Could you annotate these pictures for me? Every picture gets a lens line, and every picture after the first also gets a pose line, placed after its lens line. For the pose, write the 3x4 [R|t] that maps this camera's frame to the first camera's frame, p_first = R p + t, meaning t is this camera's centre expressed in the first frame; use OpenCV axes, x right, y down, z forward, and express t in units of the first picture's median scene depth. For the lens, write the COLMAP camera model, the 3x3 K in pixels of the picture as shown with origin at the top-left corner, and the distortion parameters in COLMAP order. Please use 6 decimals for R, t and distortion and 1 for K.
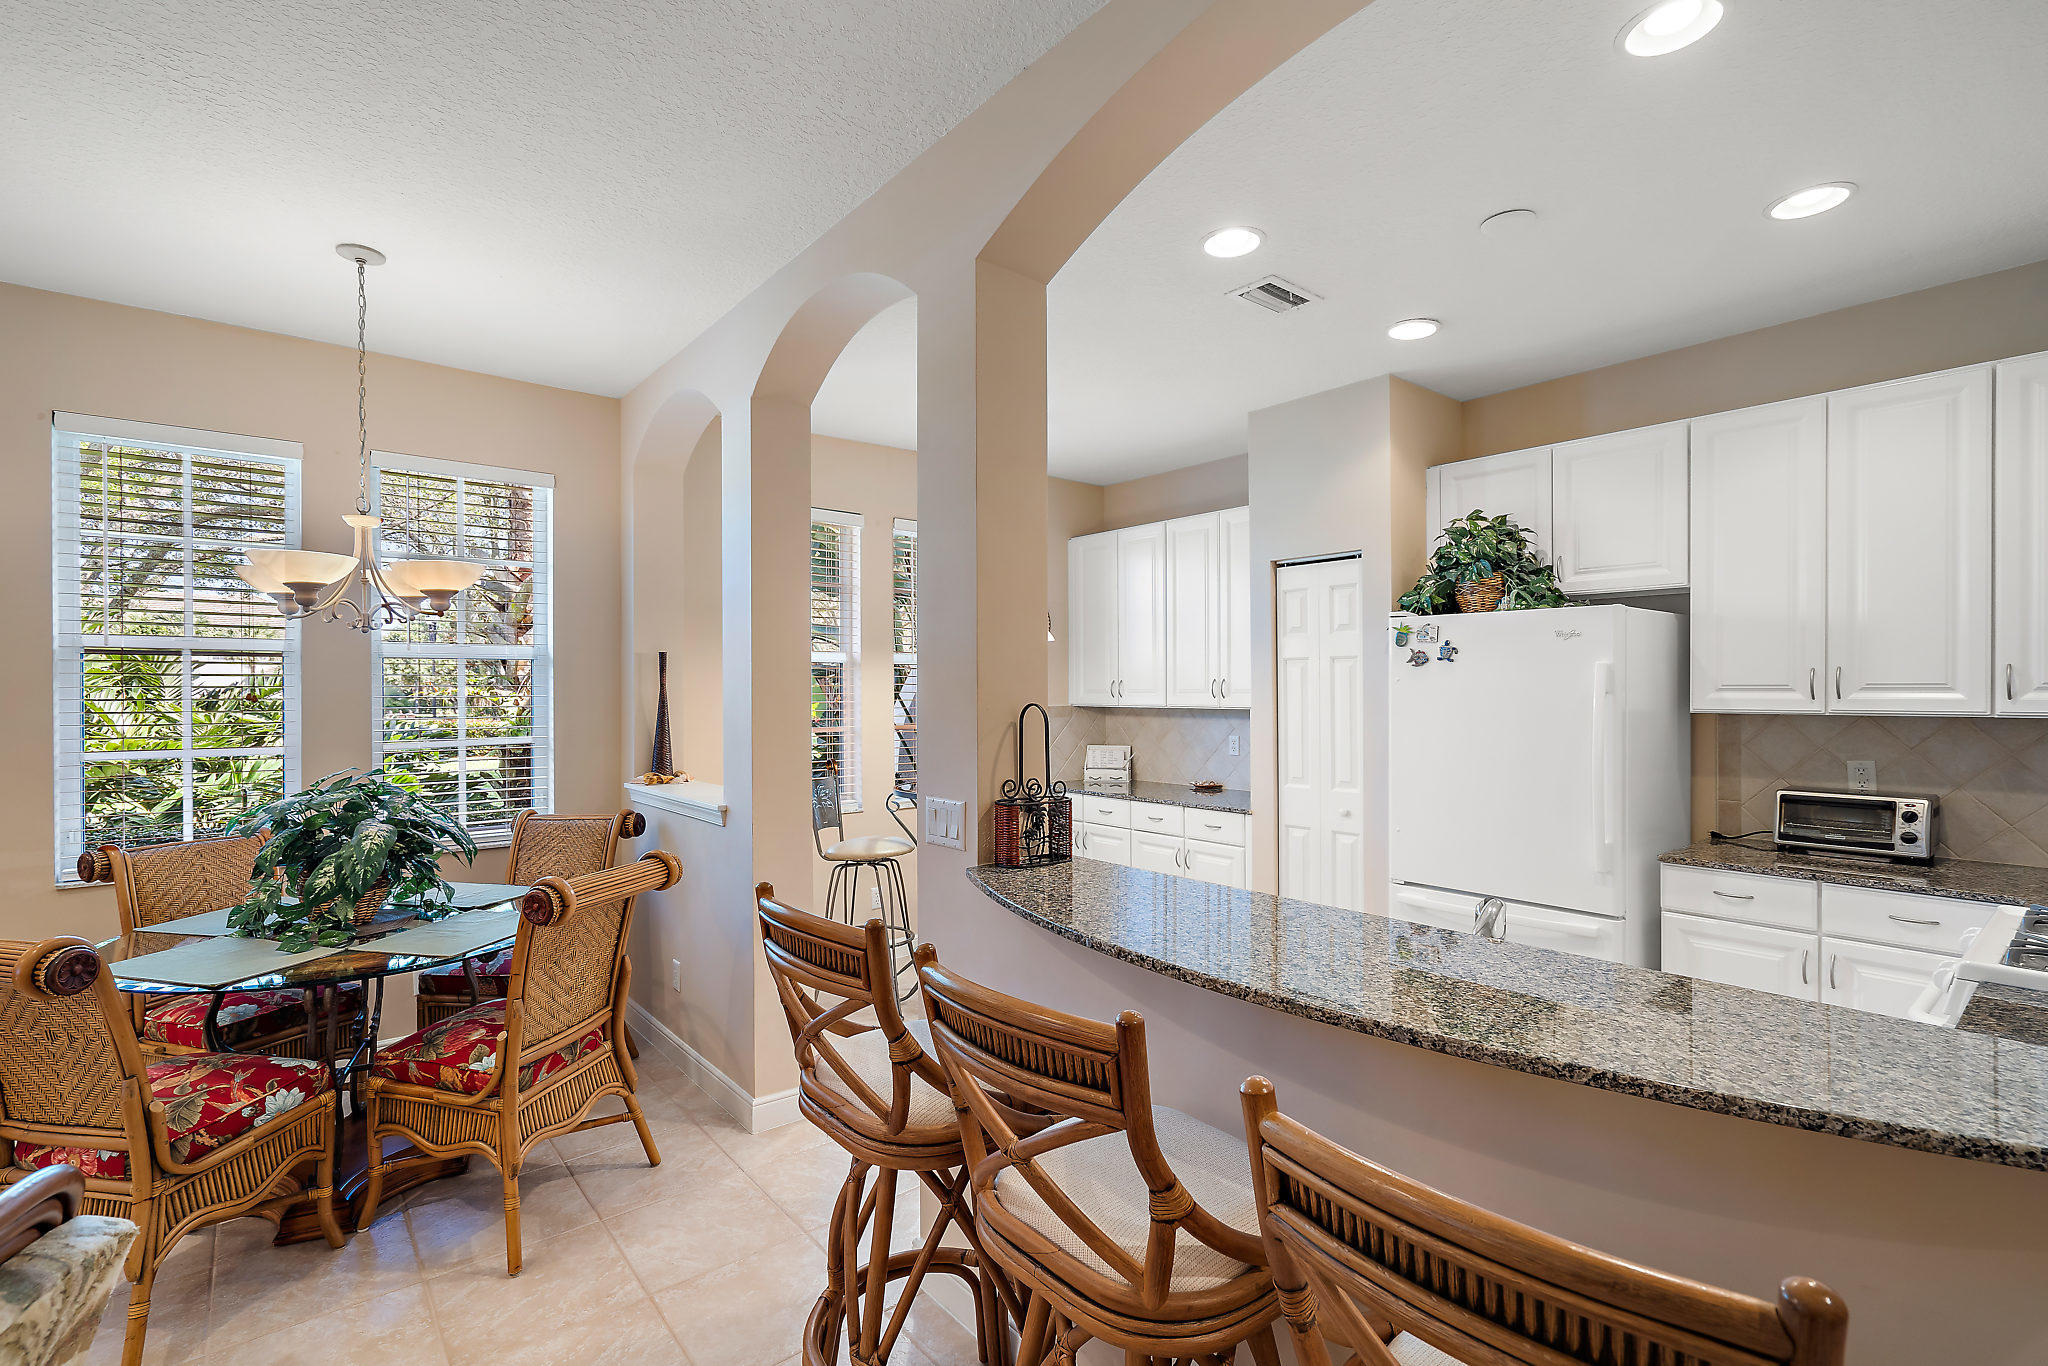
lens RADIAL K [[935.3, 0, 1019.1], [0, 935.3, 682.8], [0, 0, 1]] dist [-0.001374, -0.000966]
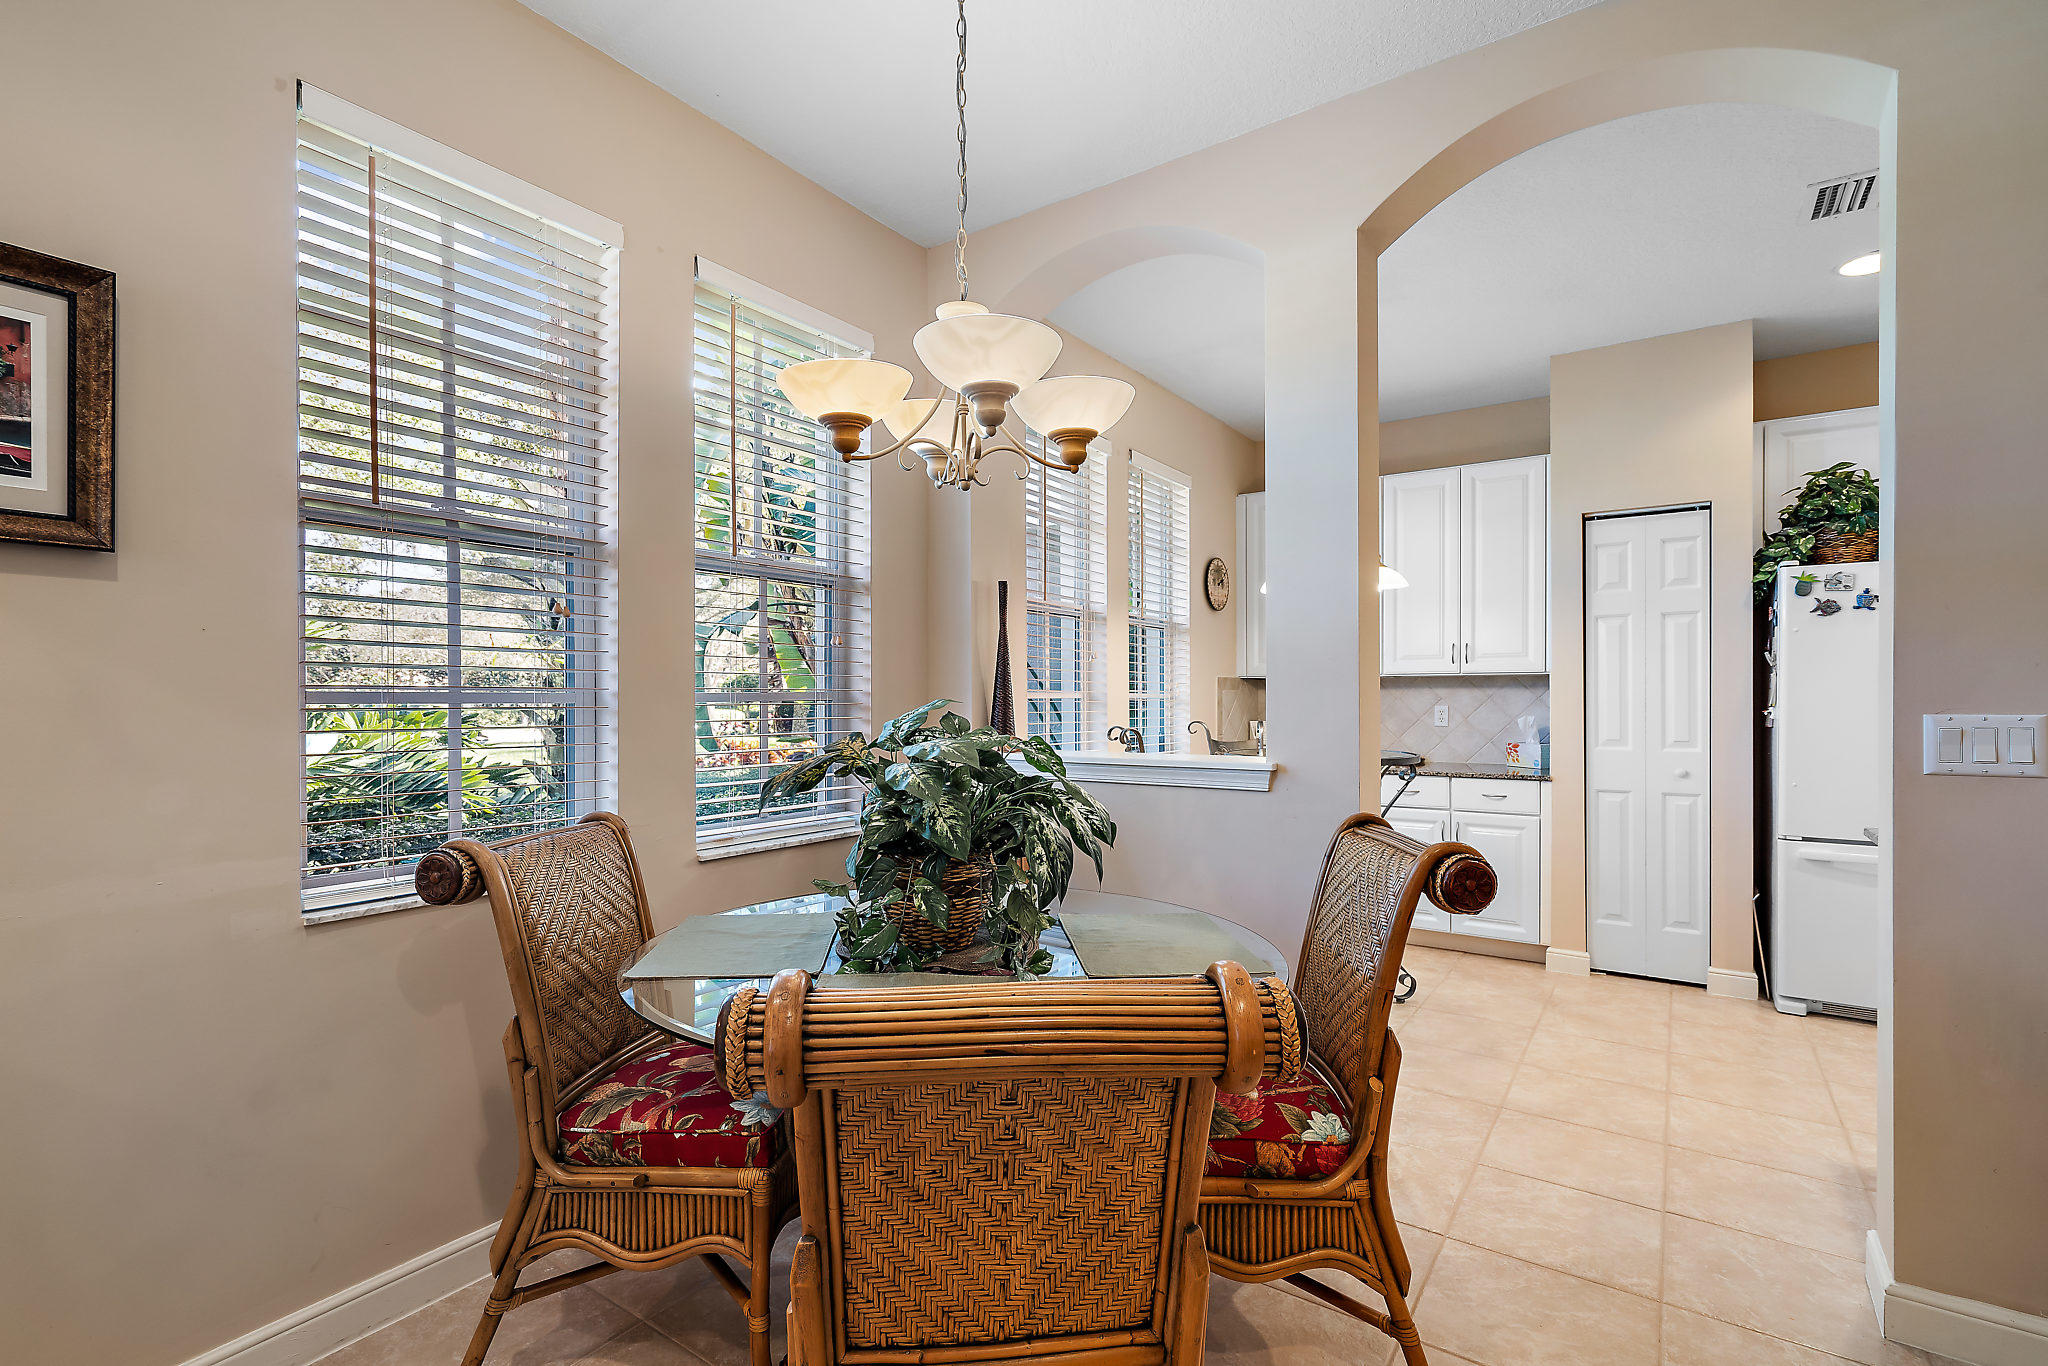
lens RADIAL K [[935.3, 0, 1011.0], [0, 935.3, 701.1], [0, 0, 1]] dist [-0.001374, -0.000966]
pose [[0.964418, 0.001357, 0.264380, -0.614296], [-0.003565, 0.999963, 0.007871, 0.062887], [-0.264360, -0.008534, 0.964386, 0.269896]]
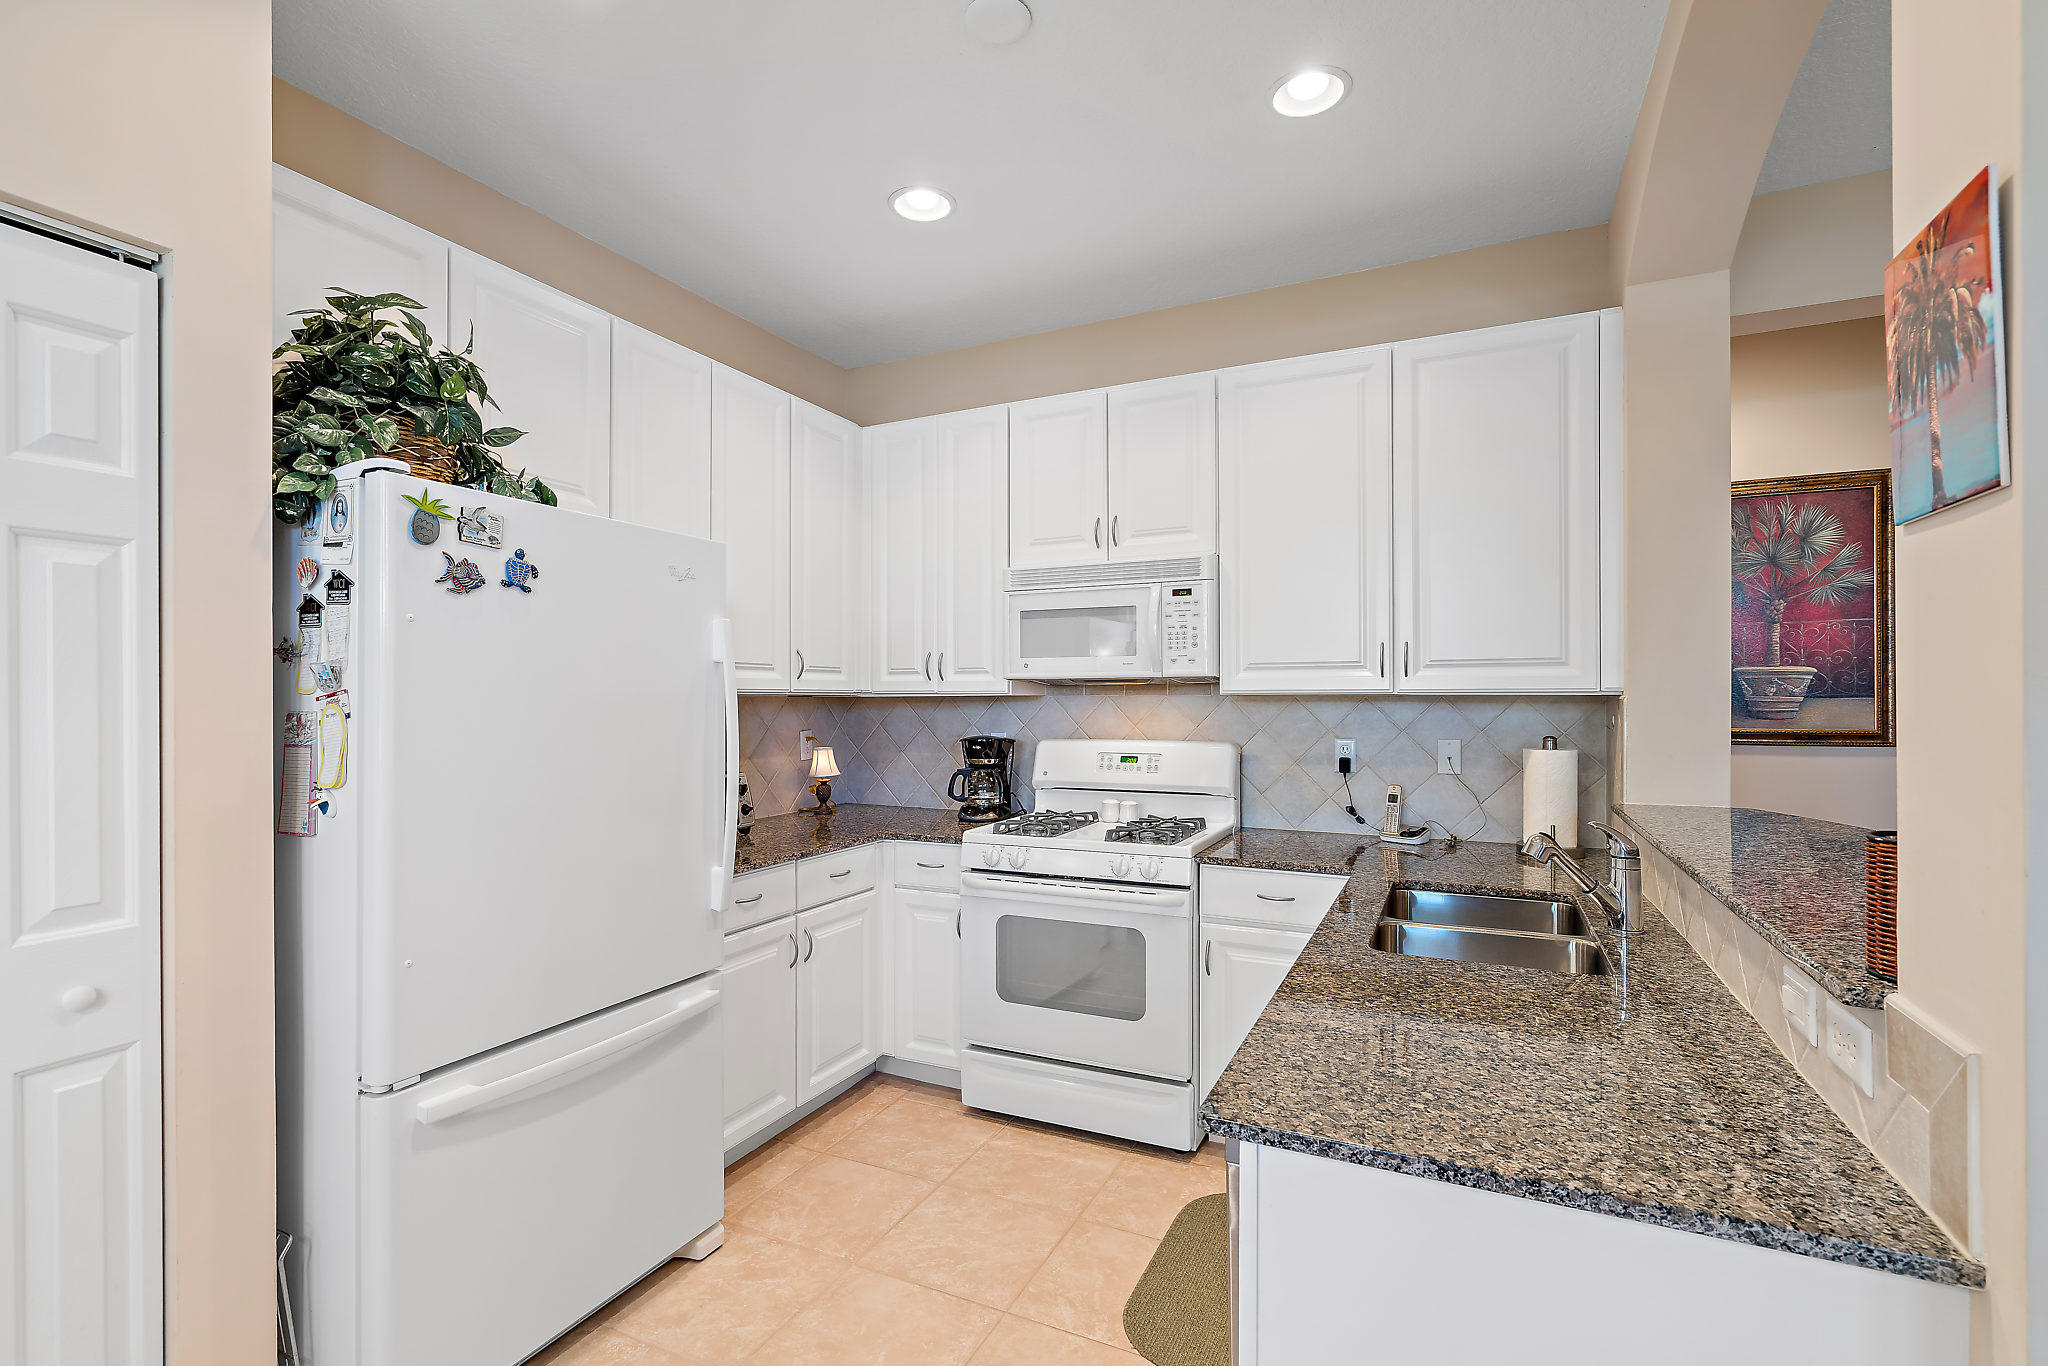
lens RADIAL K [[935.3, 0, 1024.3], [0, 935.3, 698.4], [0, 0, 1]] dist [-0.001374, -0.000966]
pose [[-0.414548, 0.006935, 0.910001, -0.104323], [0.000064, 0.999971, -0.007591, 0.035730], [-0.910027, -0.003089, -0.414537, 0.887090]]
